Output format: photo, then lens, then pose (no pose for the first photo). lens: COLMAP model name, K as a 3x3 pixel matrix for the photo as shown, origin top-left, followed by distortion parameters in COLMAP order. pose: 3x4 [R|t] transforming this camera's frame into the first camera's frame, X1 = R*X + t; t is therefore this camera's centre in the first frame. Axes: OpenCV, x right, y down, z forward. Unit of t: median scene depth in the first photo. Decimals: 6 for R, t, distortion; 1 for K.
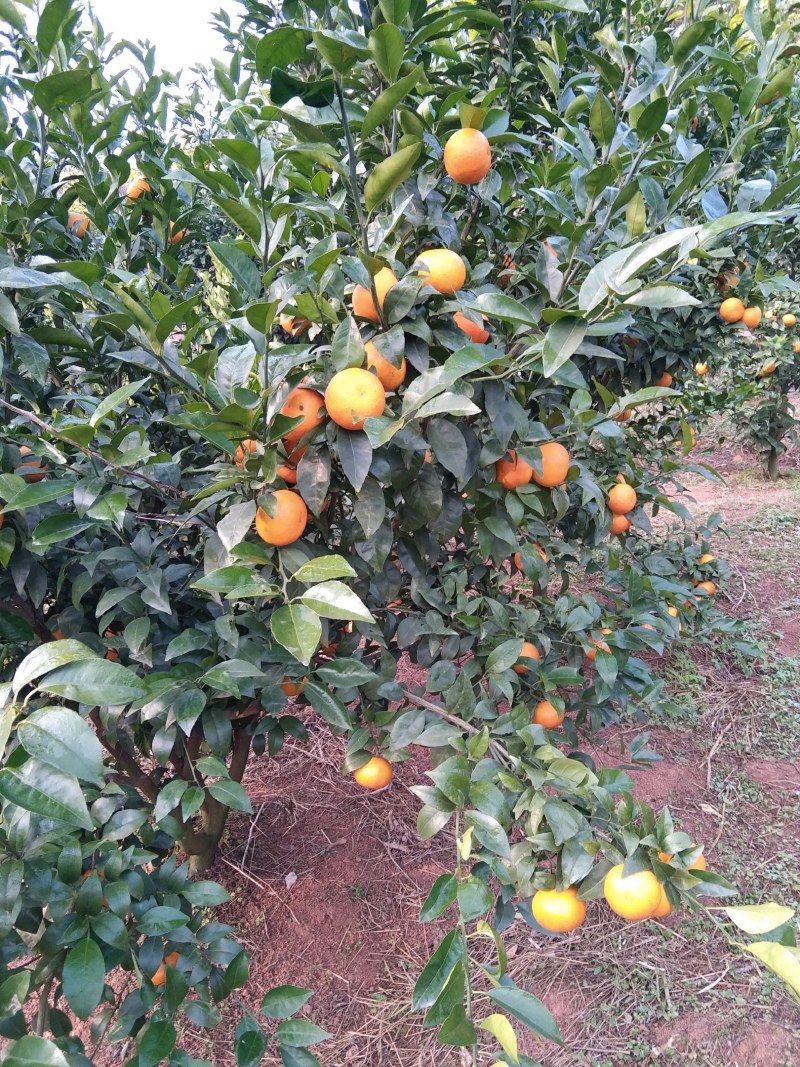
lens RADIAL K [[900.1, 0, 400.0], [0, 900.1, 533.5], [0, 0, 1]] dist [-0.006942, 0.003148]
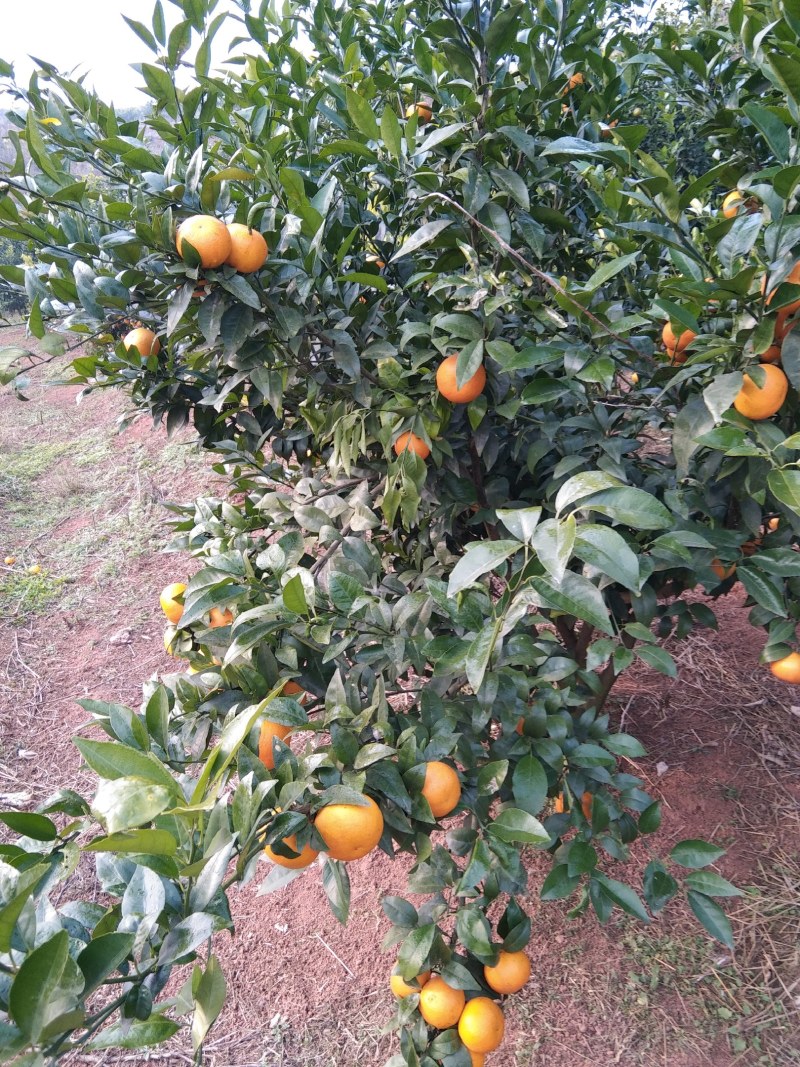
lens RADIAL K [[900.1, 0, 400.0], [0, 900.1, 533.5], [0, 0, 1]] dist [-0.006942, 0.003148]
pose [[0.928996, 0.111002, -0.353052, -0.084252], [-0.078422, 0.991340, 0.105328, 0.041555], [0.361687, -0.070162, 0.929656, -0.064253]]
